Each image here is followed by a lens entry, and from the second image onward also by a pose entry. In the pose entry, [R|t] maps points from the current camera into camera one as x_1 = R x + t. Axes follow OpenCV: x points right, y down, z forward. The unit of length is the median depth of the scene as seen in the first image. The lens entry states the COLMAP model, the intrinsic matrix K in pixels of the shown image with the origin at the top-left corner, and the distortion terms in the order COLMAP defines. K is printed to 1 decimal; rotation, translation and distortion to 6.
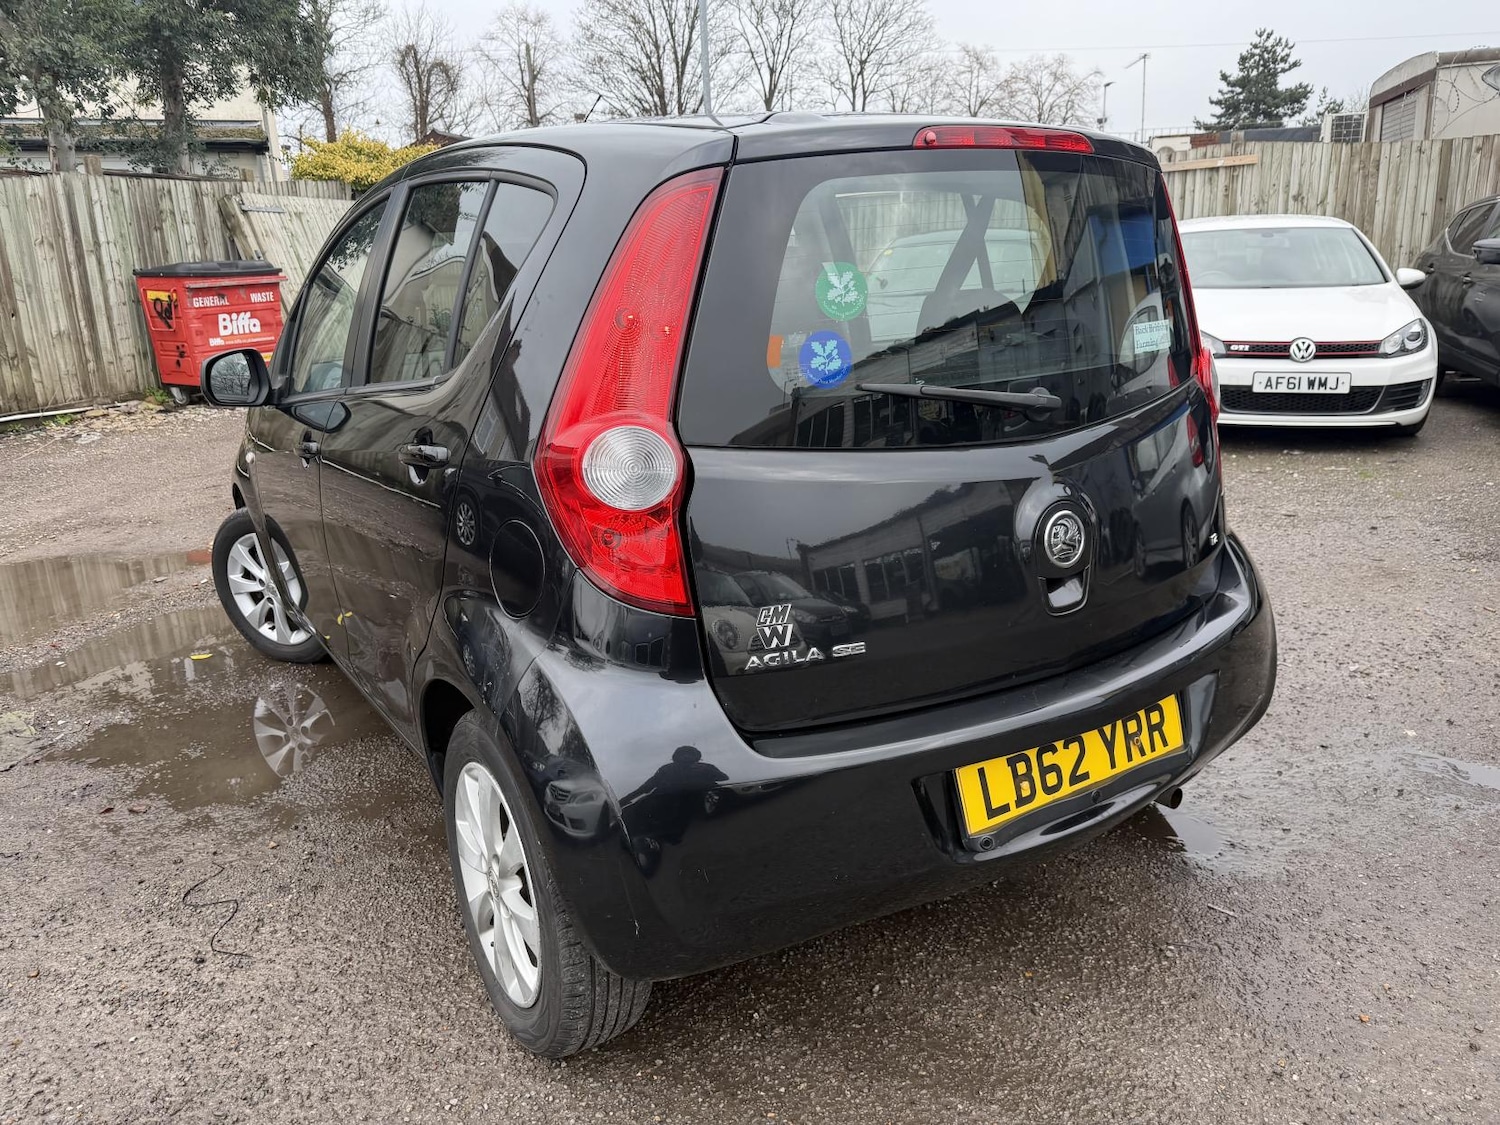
lens RADIAL K [[1089.1, 0, 746.2], [0, 1089.1, 560.6], [0, 0, 1]] dist [0.002364, -0.006633]
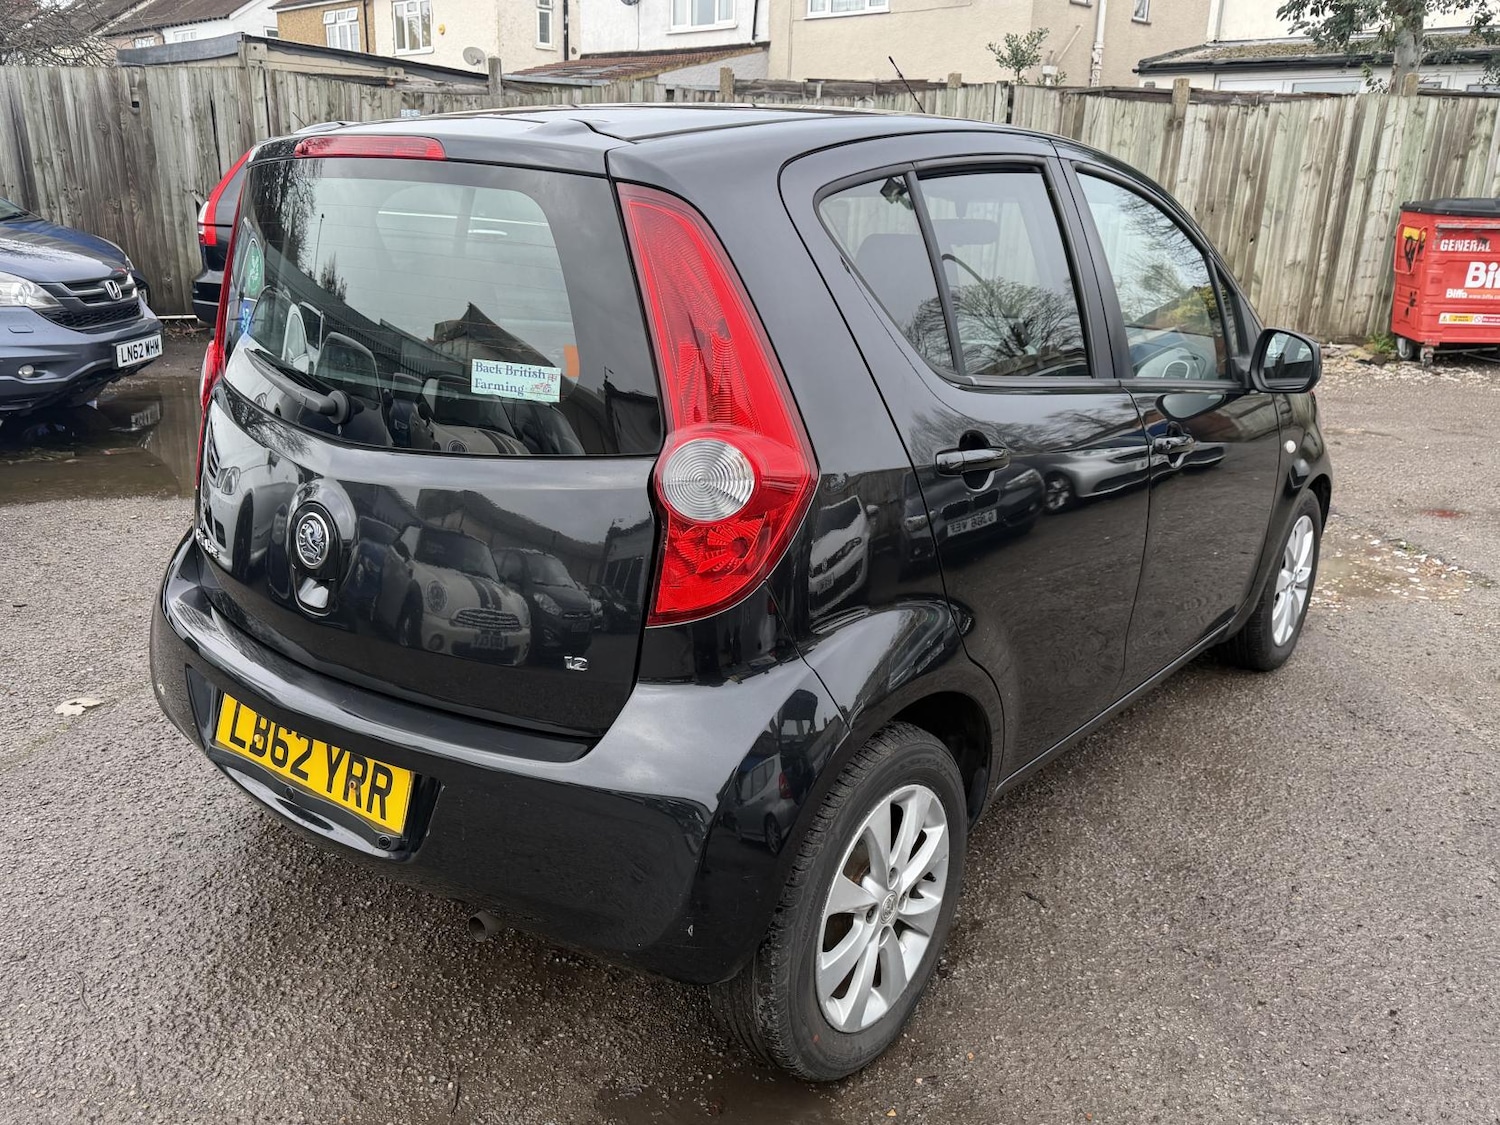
lens RADIAL K [[1255.9, 0, 757.6], [0, 1255.9, 562.5], [0, 0, 1]] dist [0.006867, -0.007091]
pose [[0.335770, 0.317678, -0.886758, 0.441133], [-0.291128, 0.930319, 0.223048, -0.112045], [0.895825, 0.183267, 0.404858, 0.265797]]
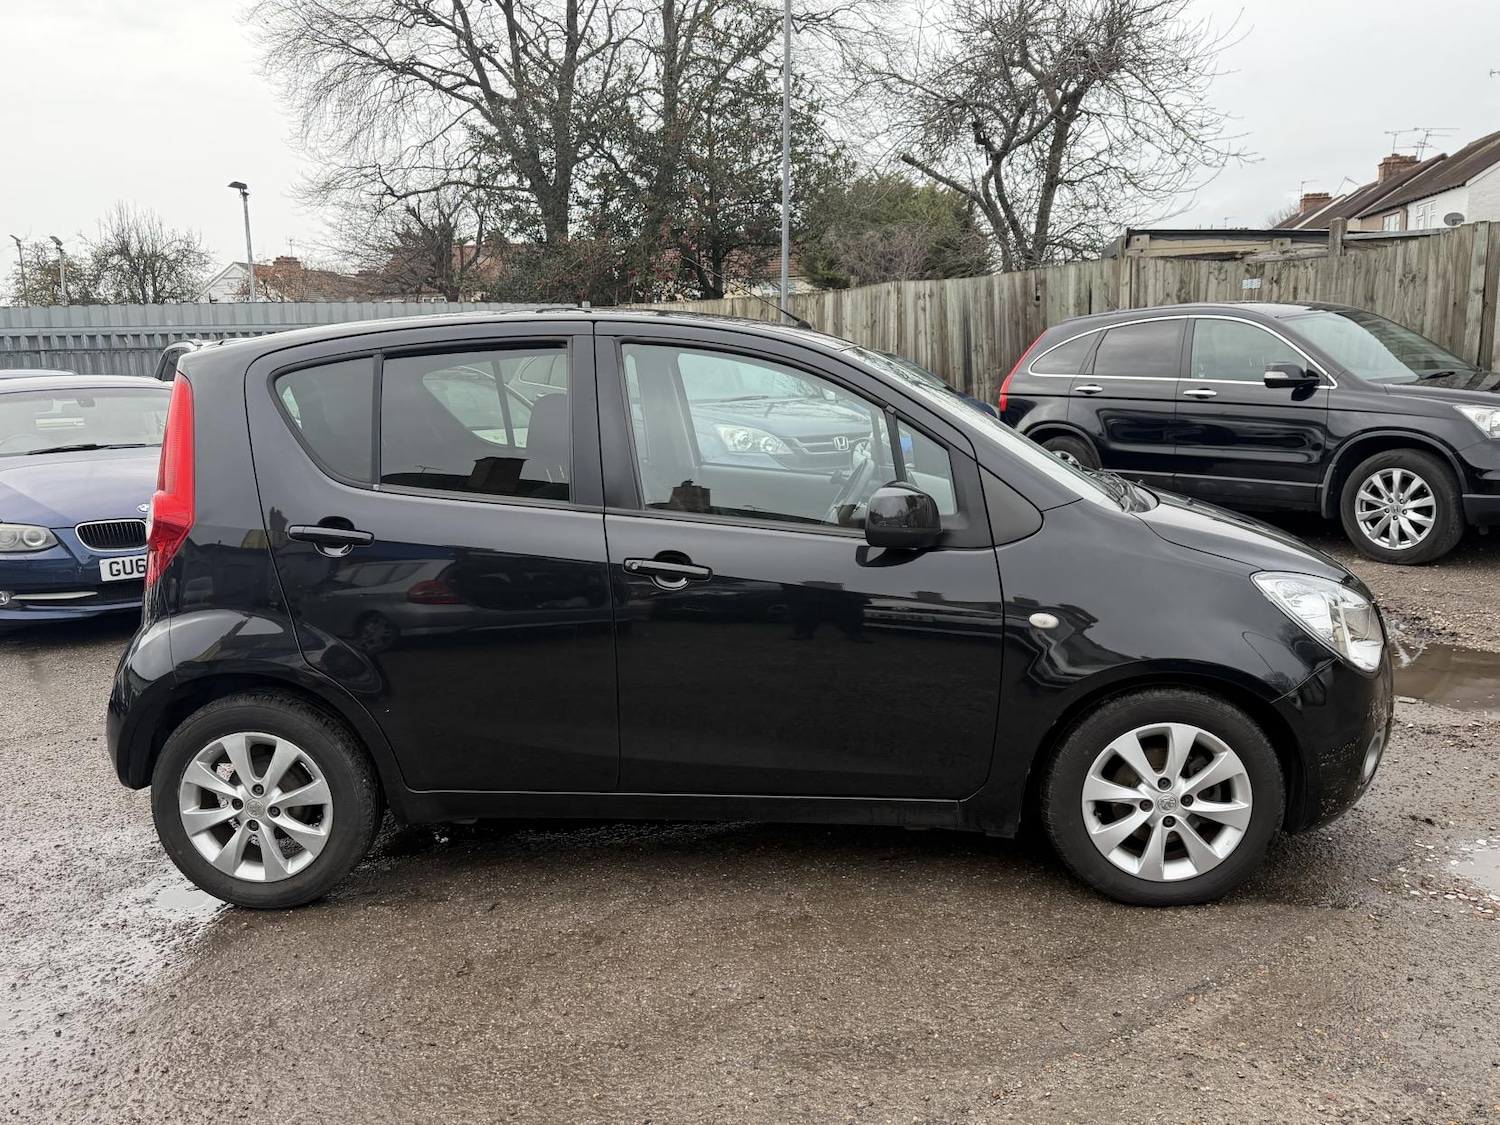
lens RADIAL K [[1260.4, 0, 750.7], [0, 1260.4, 556.6], [0, 0, 1]] dist [0.045579, -0.058561]
pose [[-0.600680, 0.181861, -0.778531, 0.455589], [-0.160203, 0.926655, 0.340067, -0.285321], [0.783274, 0.328995, -0.527489, 0.893782]]
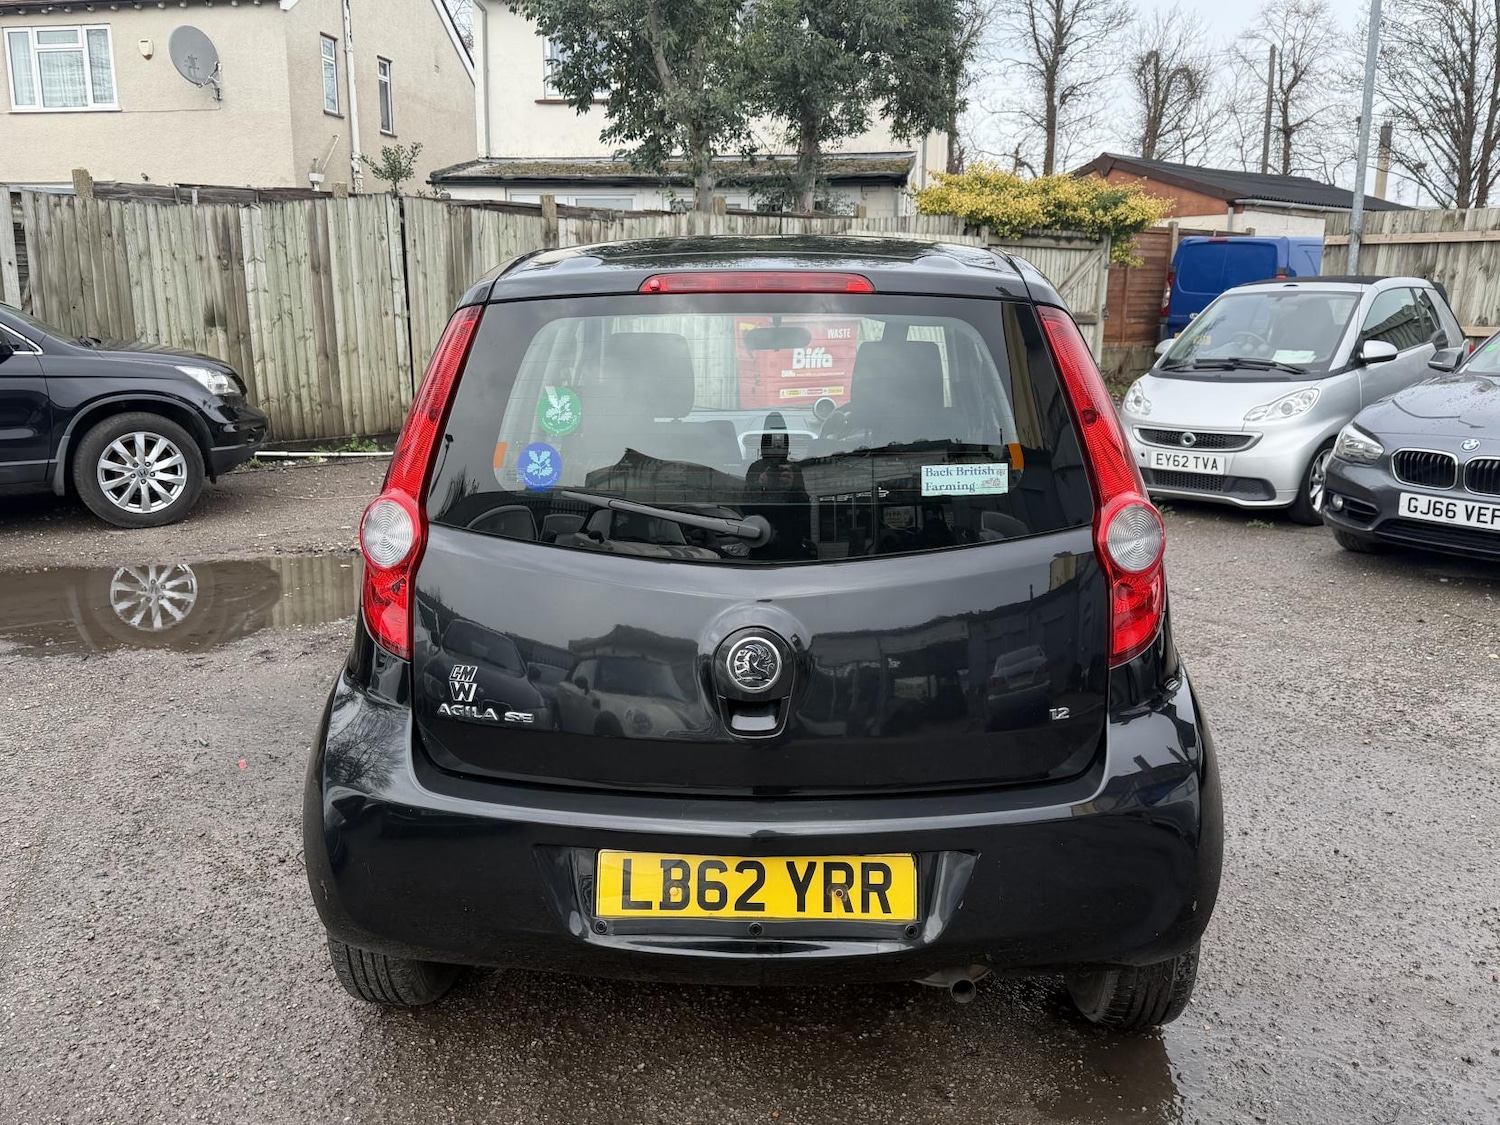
lens RADIAL K [[1222.9, 0, 755.9], [0, 1222.9, 561.9], [0, 0, 1]] dist [0.138069, -0.196787]
pose [[0.824607, 0.157572, -0.543318, 0.271622], [-0.183721, 0.982959, 0.006237, -0.036847], [0.535042, 0.094676, 0.839504, 0.007054]]
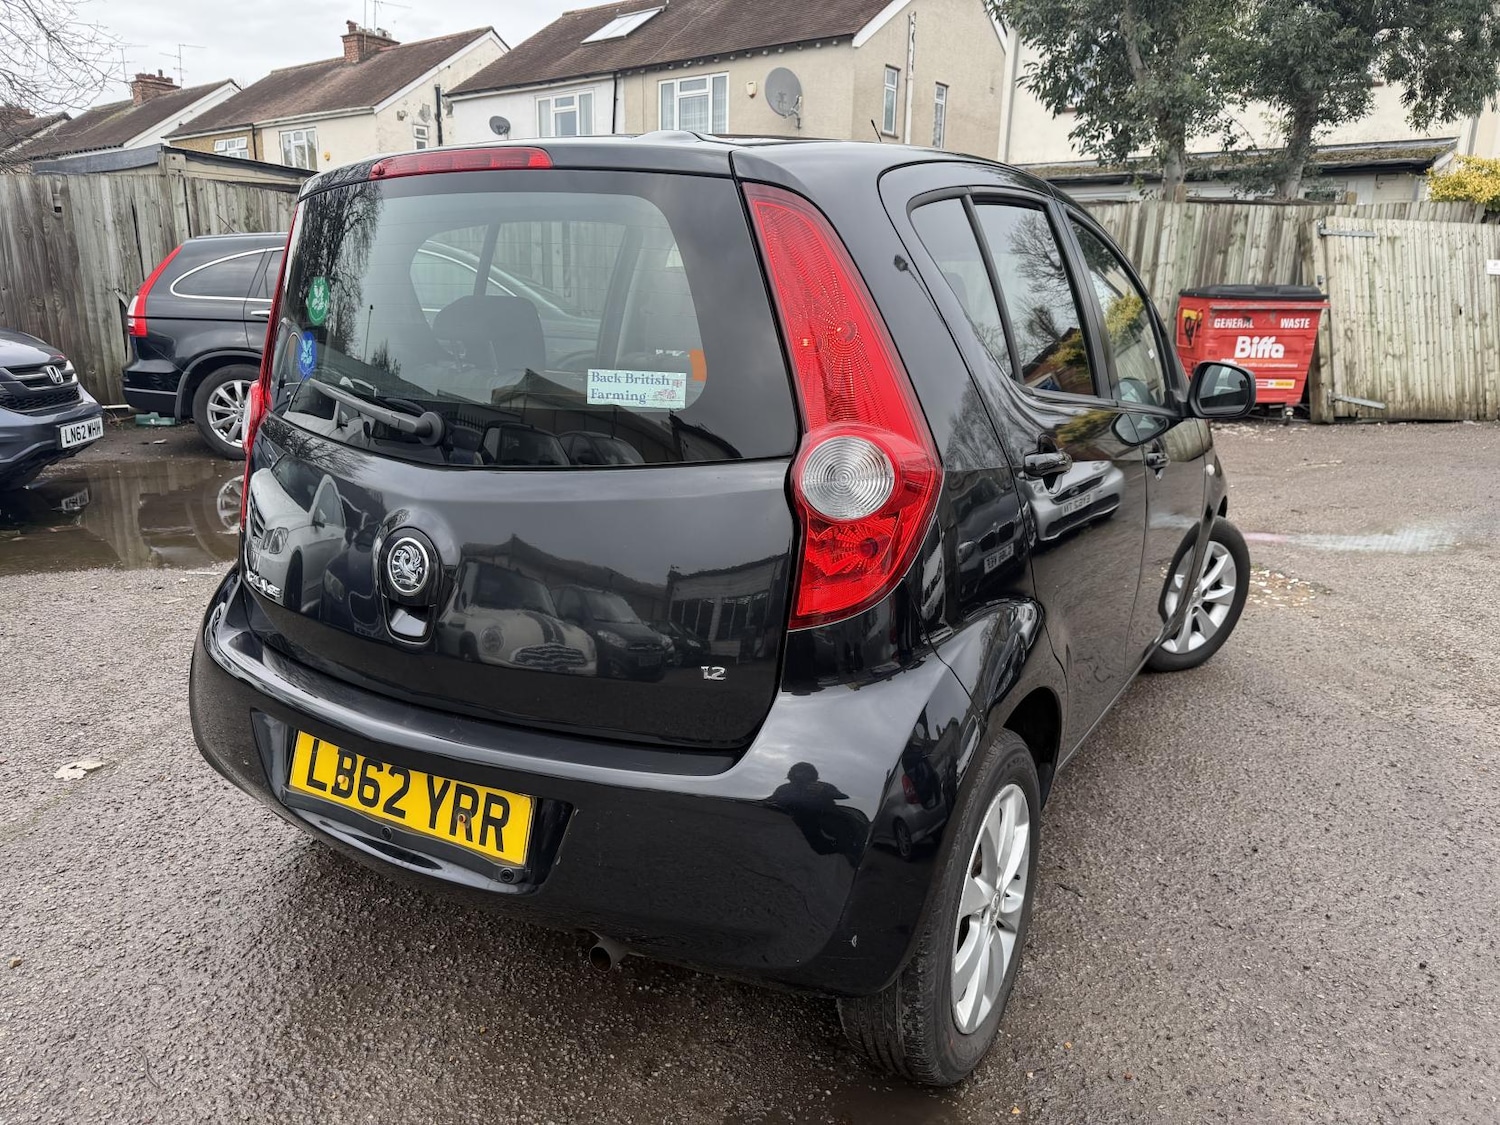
lens RADIAL K [[1089.5, 0, 753.2], [0, 1089.5, 570.6], [0, 0, 1]] dist [-0.001223, -0.003859]
pose [[0.458365, 0.260977, -0.849584, 0.382127], [-0.270914, 0.951451, 0.146106, -0.073630], [0.846468, 0.163194, 0.506814, 0.229795]]
